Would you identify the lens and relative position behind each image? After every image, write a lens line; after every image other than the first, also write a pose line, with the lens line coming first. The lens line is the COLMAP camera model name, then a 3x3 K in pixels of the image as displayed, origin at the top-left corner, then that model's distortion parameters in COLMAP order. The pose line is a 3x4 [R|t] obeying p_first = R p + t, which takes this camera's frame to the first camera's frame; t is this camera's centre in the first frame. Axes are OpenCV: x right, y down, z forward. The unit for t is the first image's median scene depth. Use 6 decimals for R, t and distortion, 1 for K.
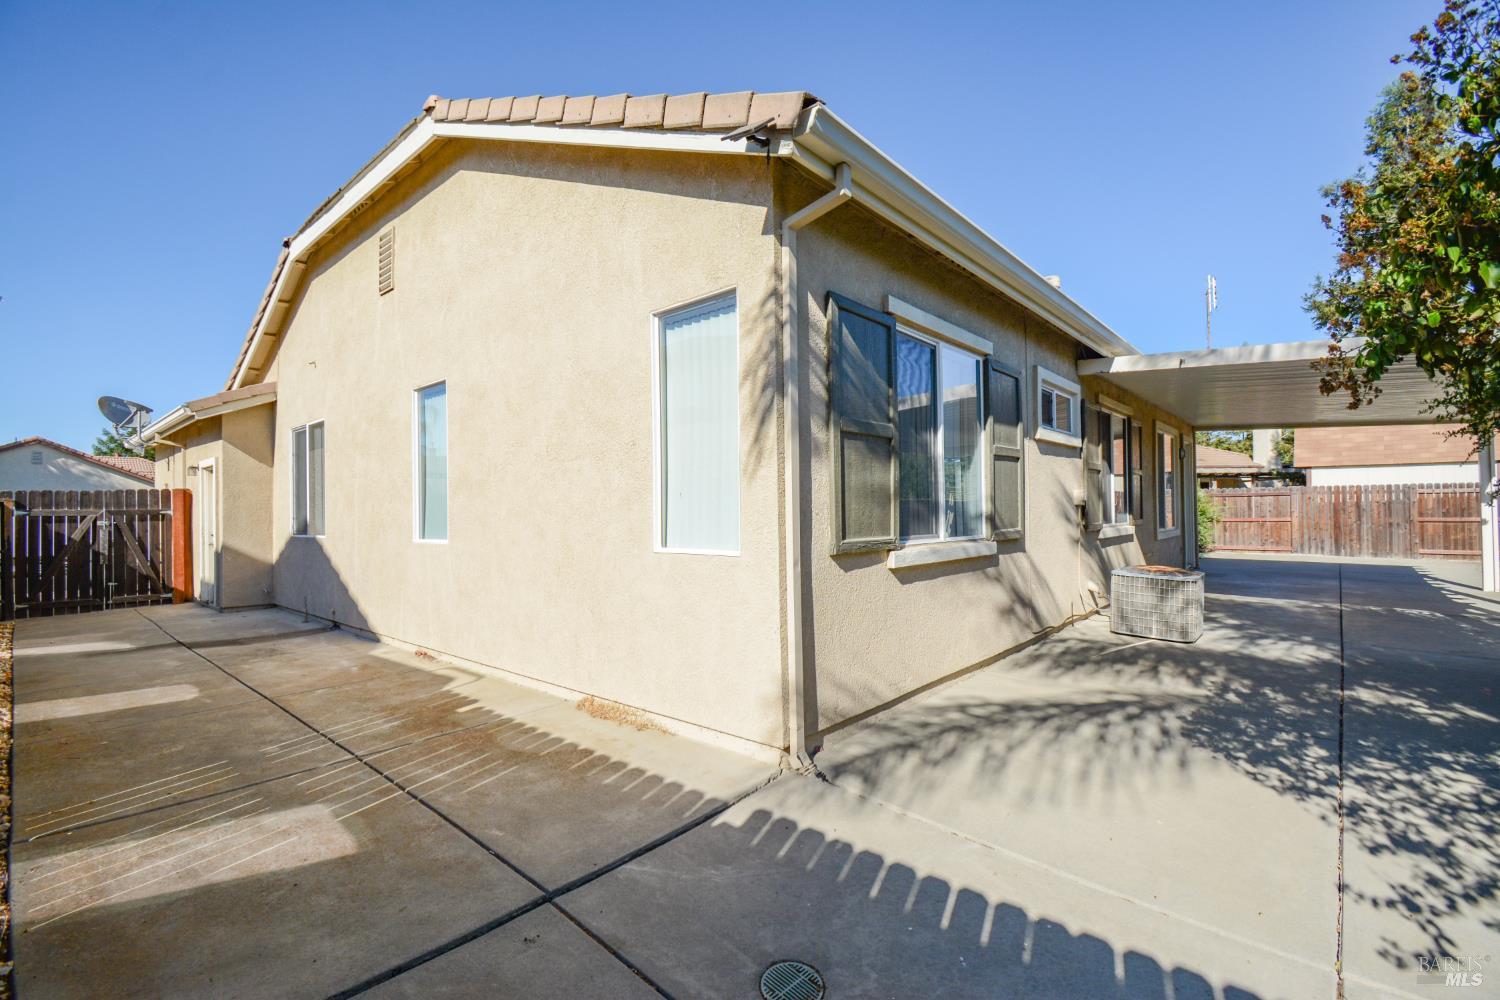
lens RADIAL K [[664.6, 0, 755.1], [0, 664.6, 503.9], [0, 0, 1]] dist [-0.001189, -0.014955]
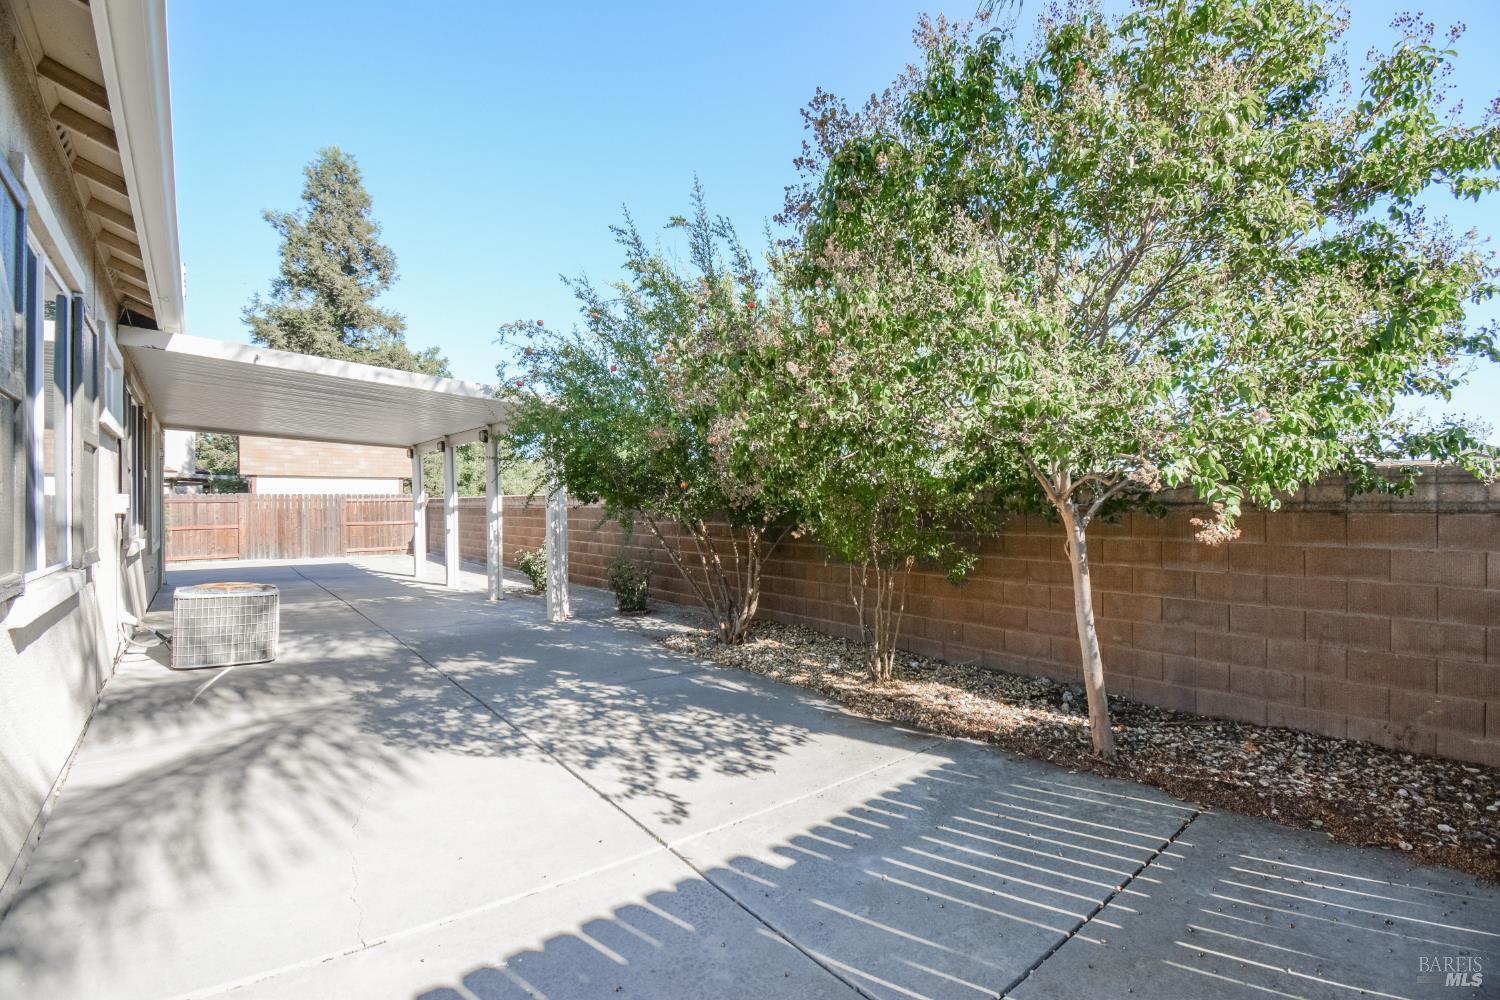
lens RADIAL K [[664.6, 0, 754.2], [0, 664.6, 496.4], [0, 0, 1]] dist [-0.001189, -0.014955]
pose [[0.159084, 0.018894, 0.987084, -0.266434], [0.002539, 0.999806, -0.019547, -0.002662], [-0.987262, 0.005616, 0.159005, 0.304830]]
